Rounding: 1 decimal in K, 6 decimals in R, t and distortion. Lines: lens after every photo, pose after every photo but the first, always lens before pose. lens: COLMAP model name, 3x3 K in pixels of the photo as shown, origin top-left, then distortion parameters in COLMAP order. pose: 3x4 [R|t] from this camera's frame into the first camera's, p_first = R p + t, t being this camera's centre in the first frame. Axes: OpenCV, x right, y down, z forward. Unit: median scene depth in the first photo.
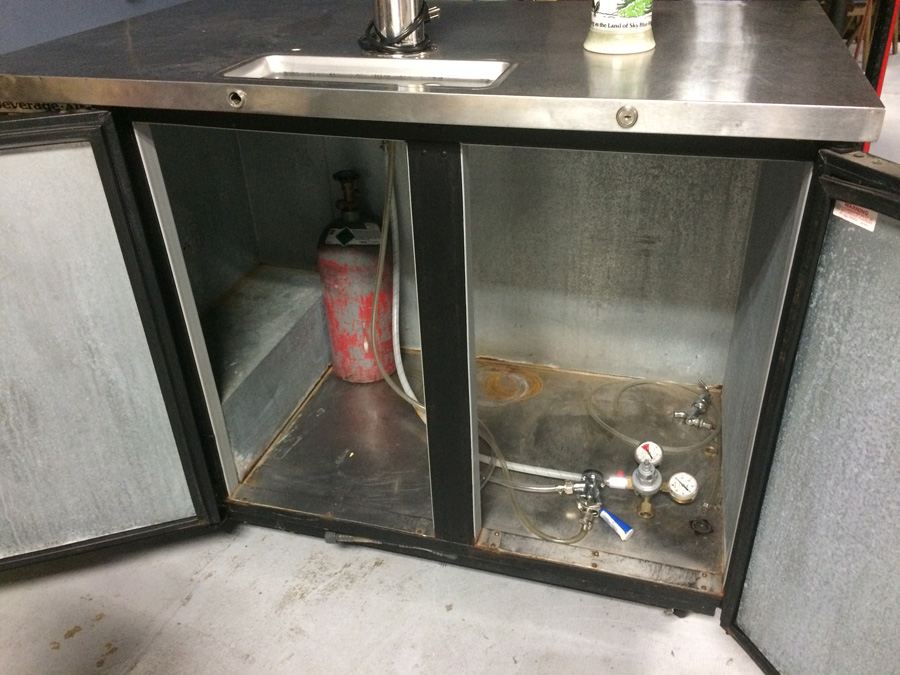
lens RADIAL K [[759.7, 0, 446.3], [0, 759.7, 335.3], [0, 0, 1]] dist [0.043252, -0.010616]
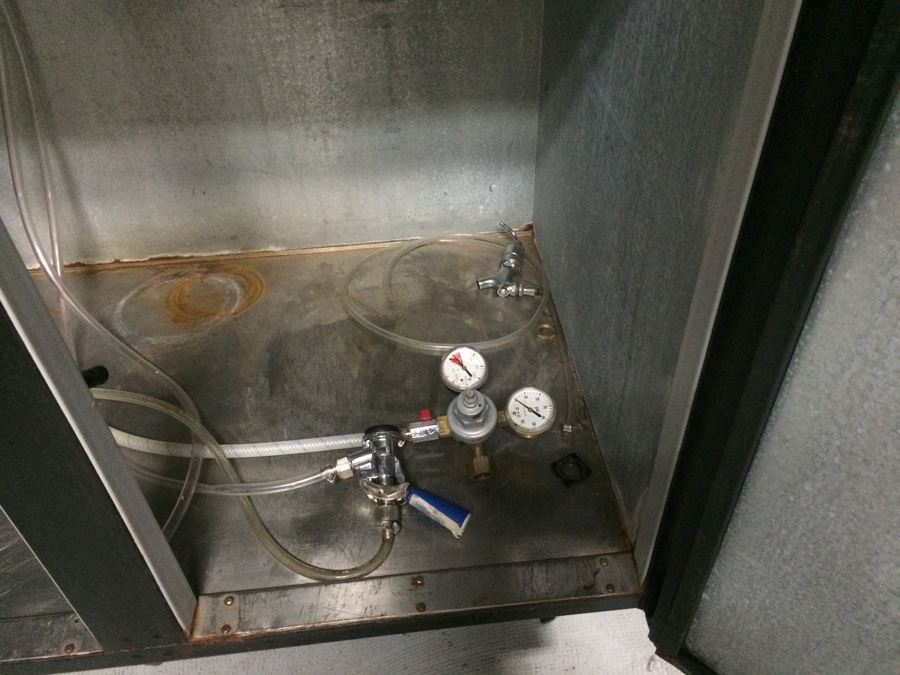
lens RADIAL K [[759.7, 0, 450.7], [0, 759.7, 338.2], [0, 0, 1]] dist [0.043252, -0.010616]
pose [[0.923653, -0.248348, 0.291872, 0.082455], [0.189983, 0.958166, 0.214066, 0.005795], [-0.332825, -0.142272, 0.932194, 0.414464]]
